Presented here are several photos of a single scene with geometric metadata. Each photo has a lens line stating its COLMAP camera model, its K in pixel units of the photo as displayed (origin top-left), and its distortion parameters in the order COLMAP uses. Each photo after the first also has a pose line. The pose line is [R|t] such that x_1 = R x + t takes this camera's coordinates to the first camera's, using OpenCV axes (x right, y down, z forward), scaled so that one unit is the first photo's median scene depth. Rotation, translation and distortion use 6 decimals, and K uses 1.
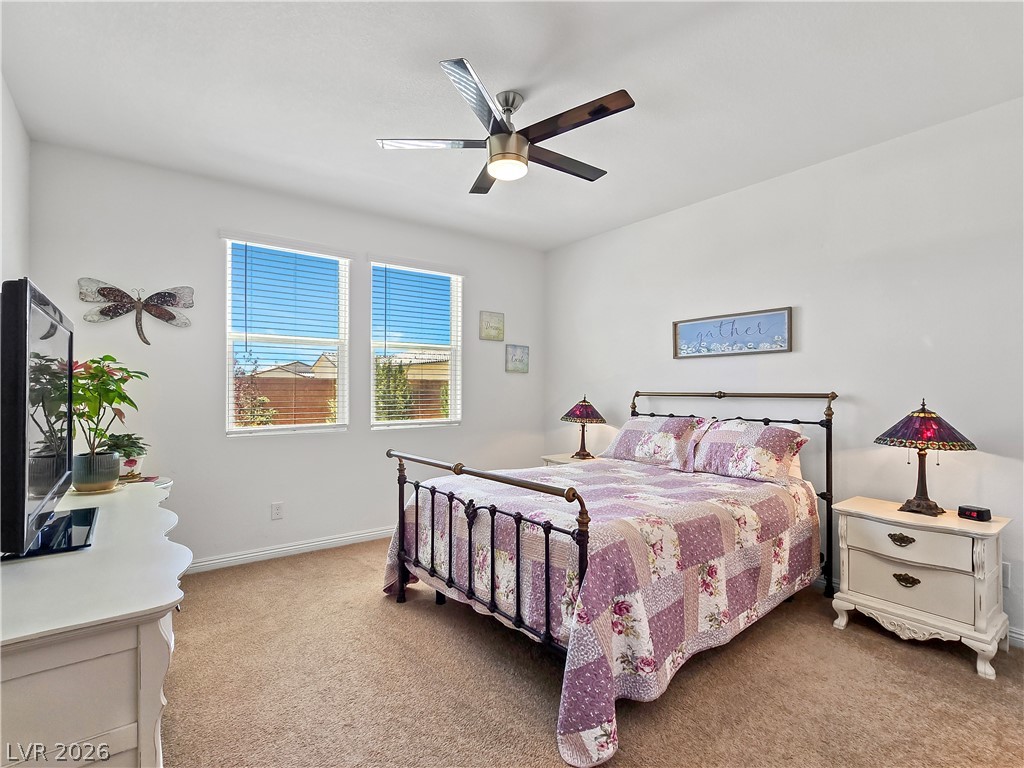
lens RADIAL K [[507.9, 0, 510.1], [0, 507.9, 392.1], [0, 0, 1]] dist [-0.001925, -0.000041]
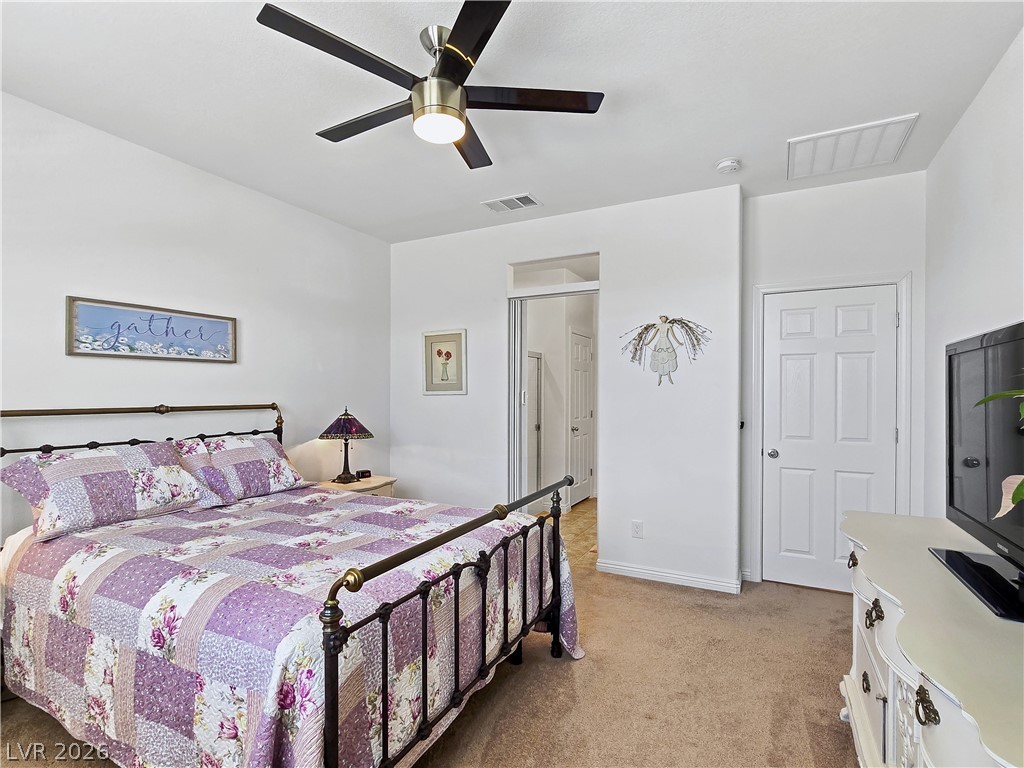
lens RADIAL K [[507.9, 0, 510.1], [0, 507.9, 392.1], [0, 0, 1]] dist [-0.001925, -0.000041]
pose [[-0.437092, -0.000474, 0.899417, -0.578051], [0.001730, 0.999998, 0.001368, -0.023595], [-0.899415, 0.002154, -0.437090, 0.946539]]
